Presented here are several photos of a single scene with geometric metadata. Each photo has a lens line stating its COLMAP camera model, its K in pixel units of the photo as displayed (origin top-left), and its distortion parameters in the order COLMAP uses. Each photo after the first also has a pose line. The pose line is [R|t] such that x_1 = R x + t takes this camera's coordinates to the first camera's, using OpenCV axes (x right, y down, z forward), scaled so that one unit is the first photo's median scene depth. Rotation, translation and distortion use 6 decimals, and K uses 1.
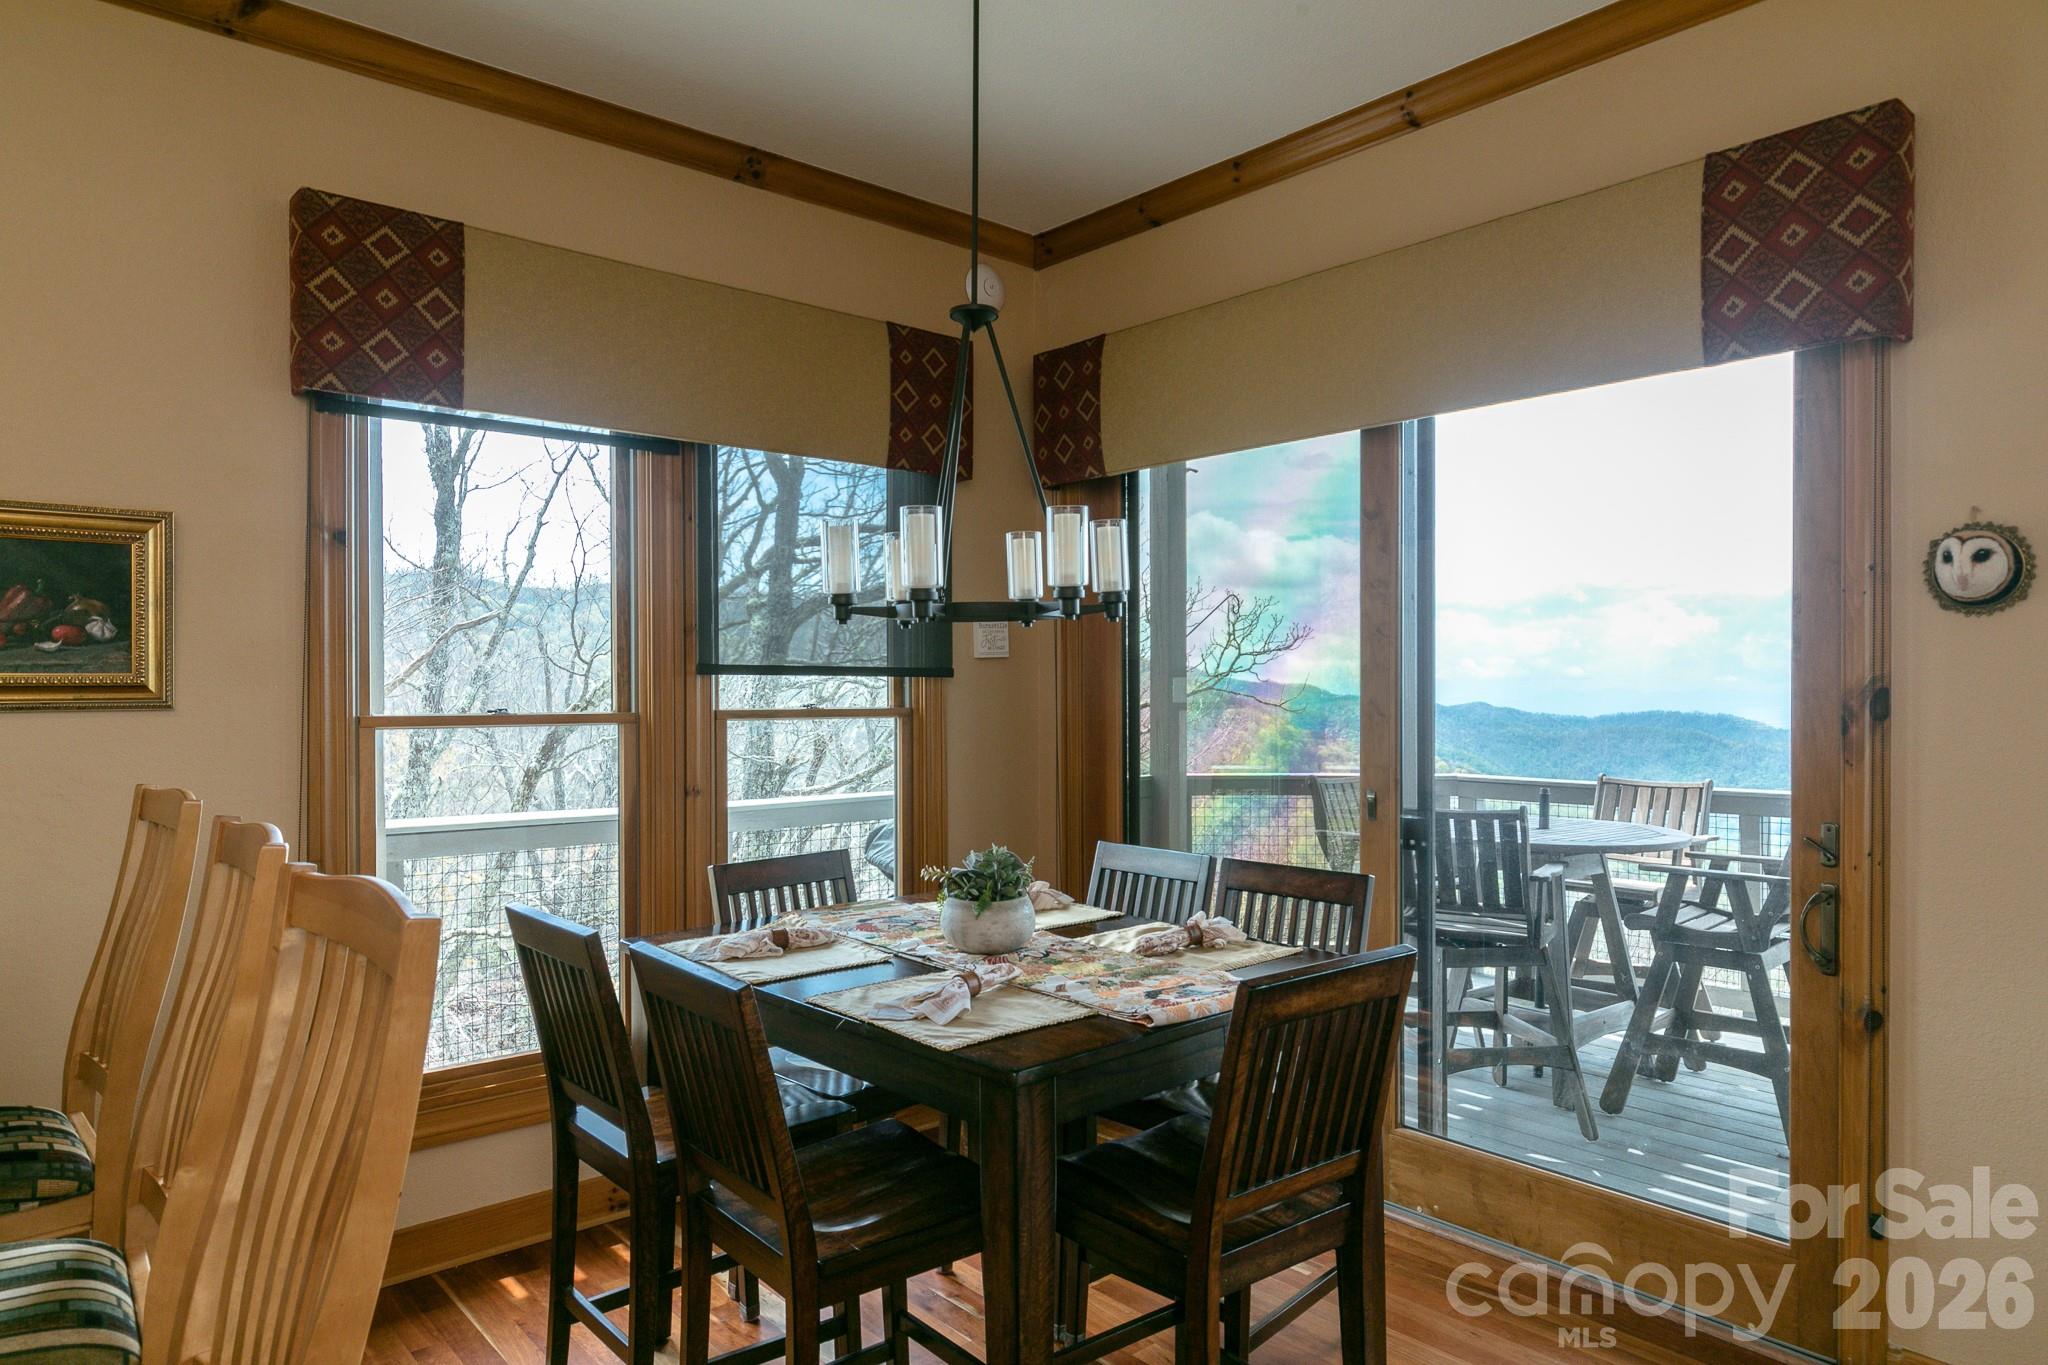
lens RADIAL K [[1297.8, 0, 998.5], [0, 1297.8, 689.4], [0, 0, 1]] dist [0.007234, -0.000353]
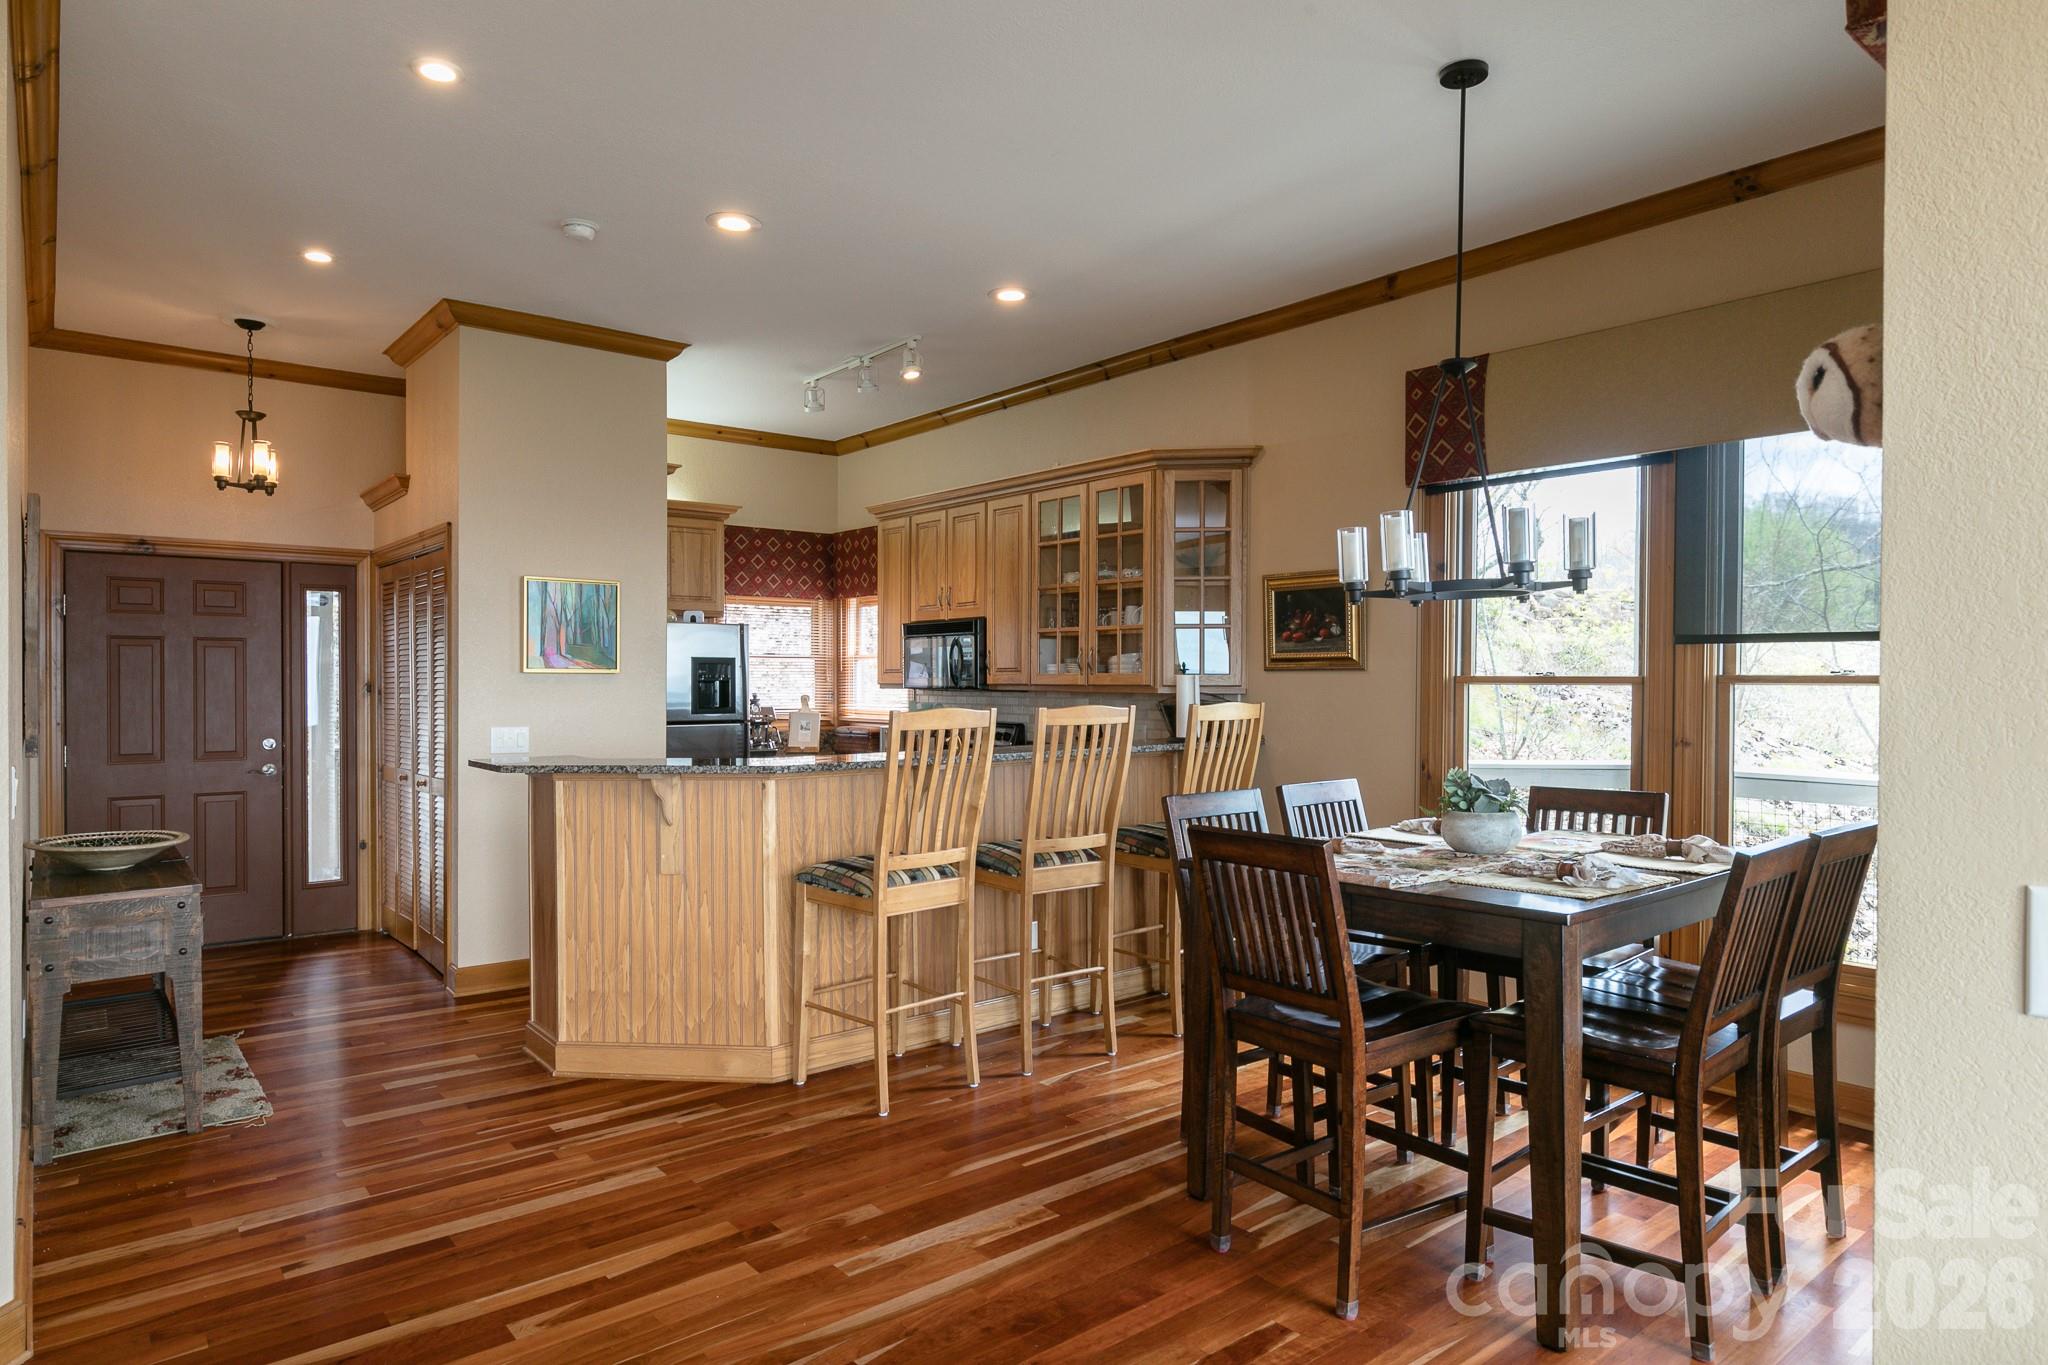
lens RADIAL K [[1185.7, 0, 1017.4], [0, 1185.7, 688.1], [0, 0, 1]] dist [-0.002676, 0.000916]
pose [[-0.027241, 0.008697, -0.999591, 1.009477], [-0.005527, 0.999946, 0.008850, 0.025784], [0.999614, 0.005765, -0.027191, 0.493123]]
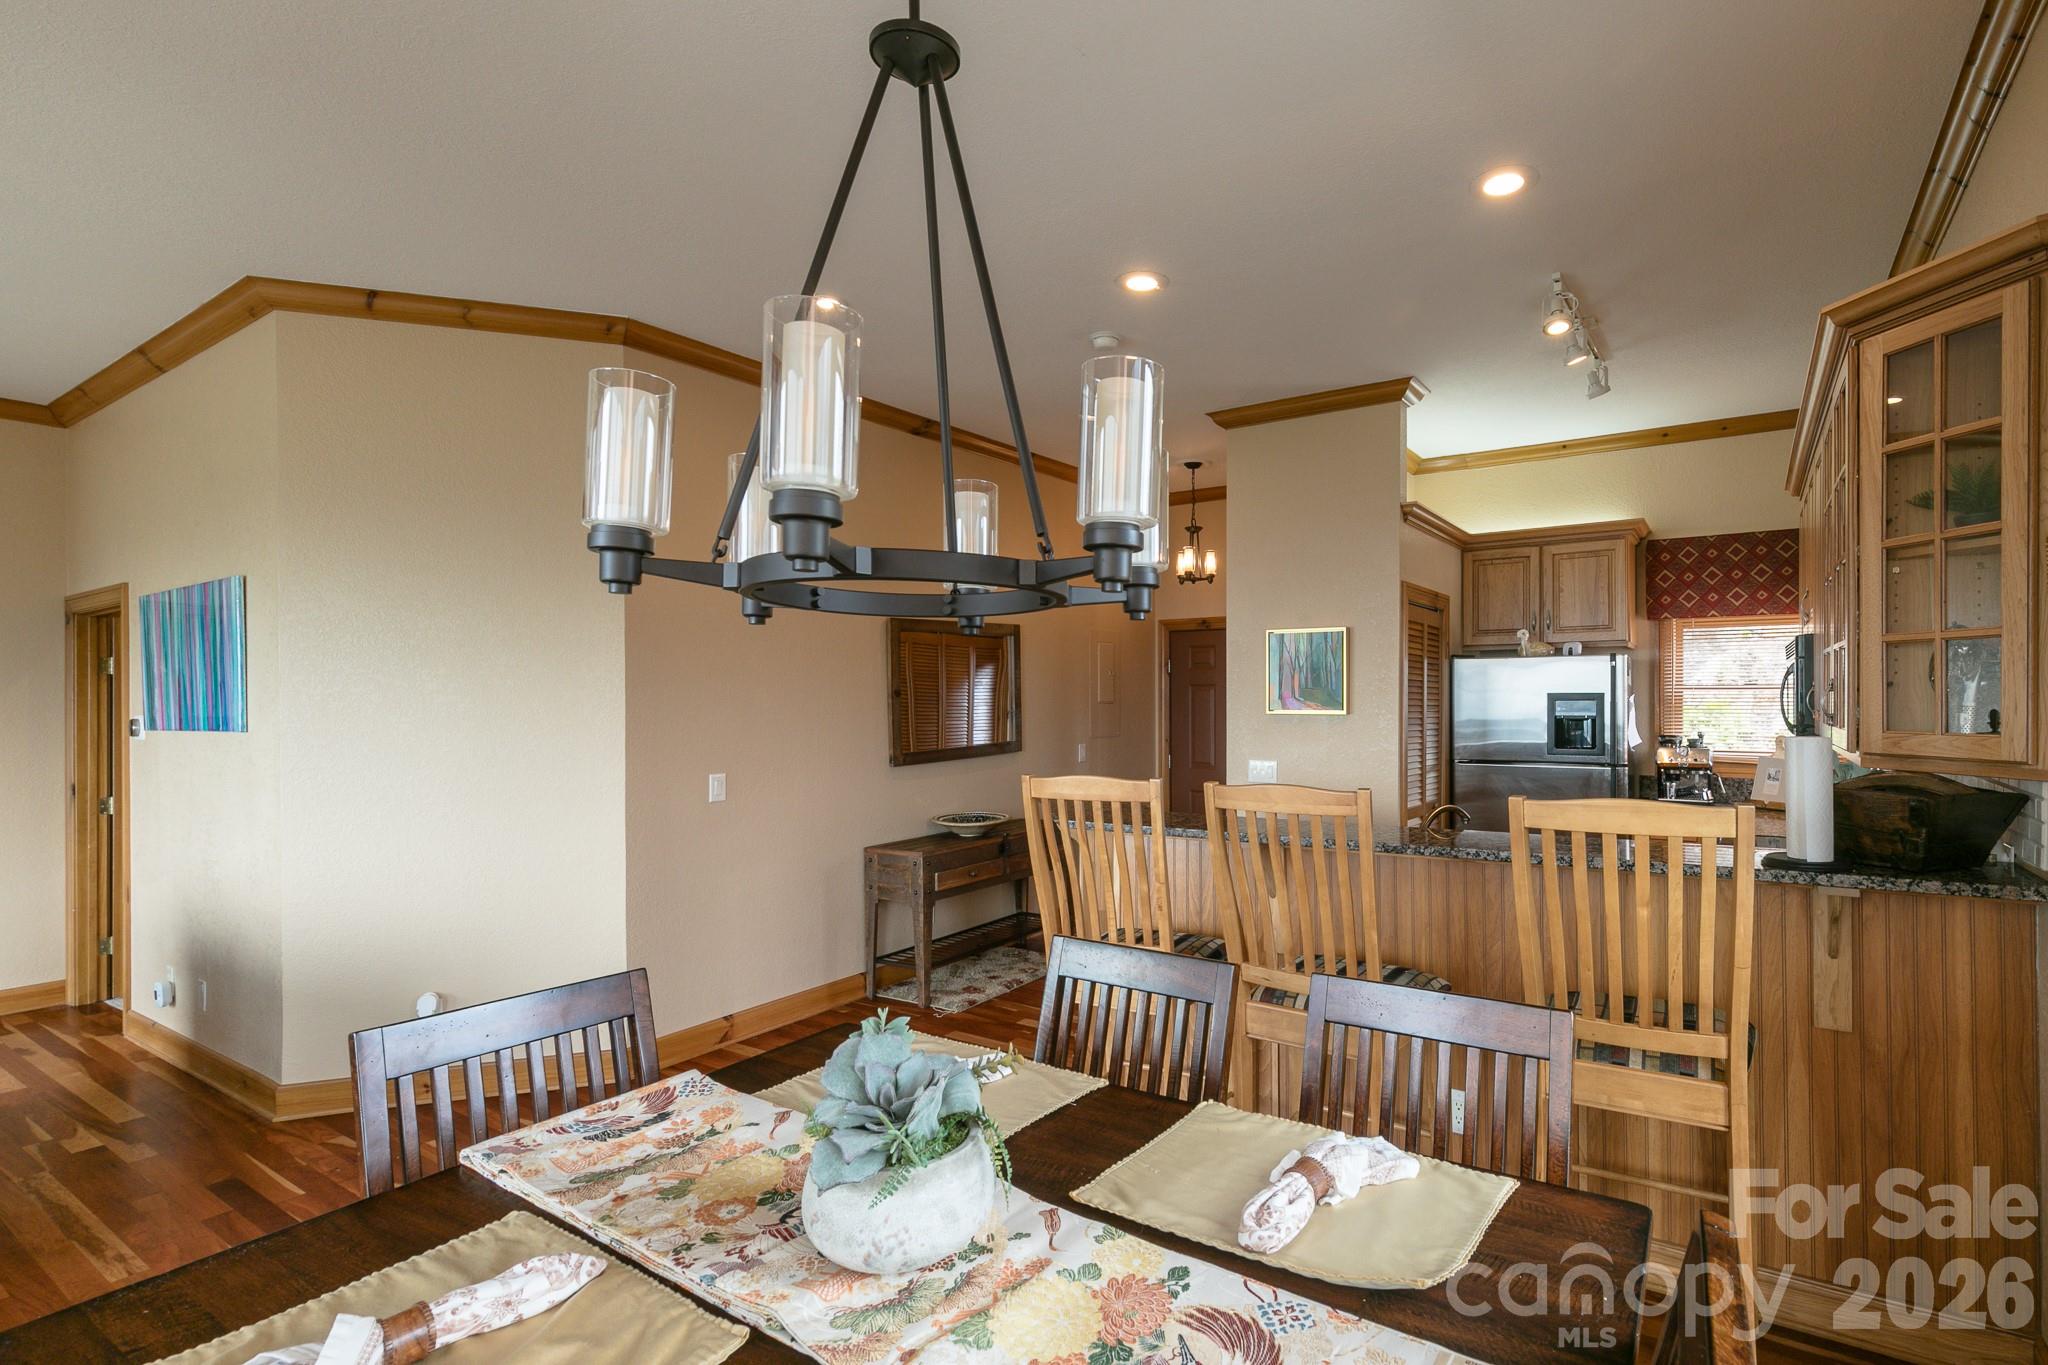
lens RADIAL K [[915.8, 0, 1129.3], [0, 915.8, 715.4], [0, 0, 1]] dist [0.008026, -0.002183]
pose [[-0.956145, 0.012755, -0.292616, 0.012526], [0.006083, 0.999701, 0.023701, -0.012129], [0.292830, 0.020882, -0.955936, 1.135104]]
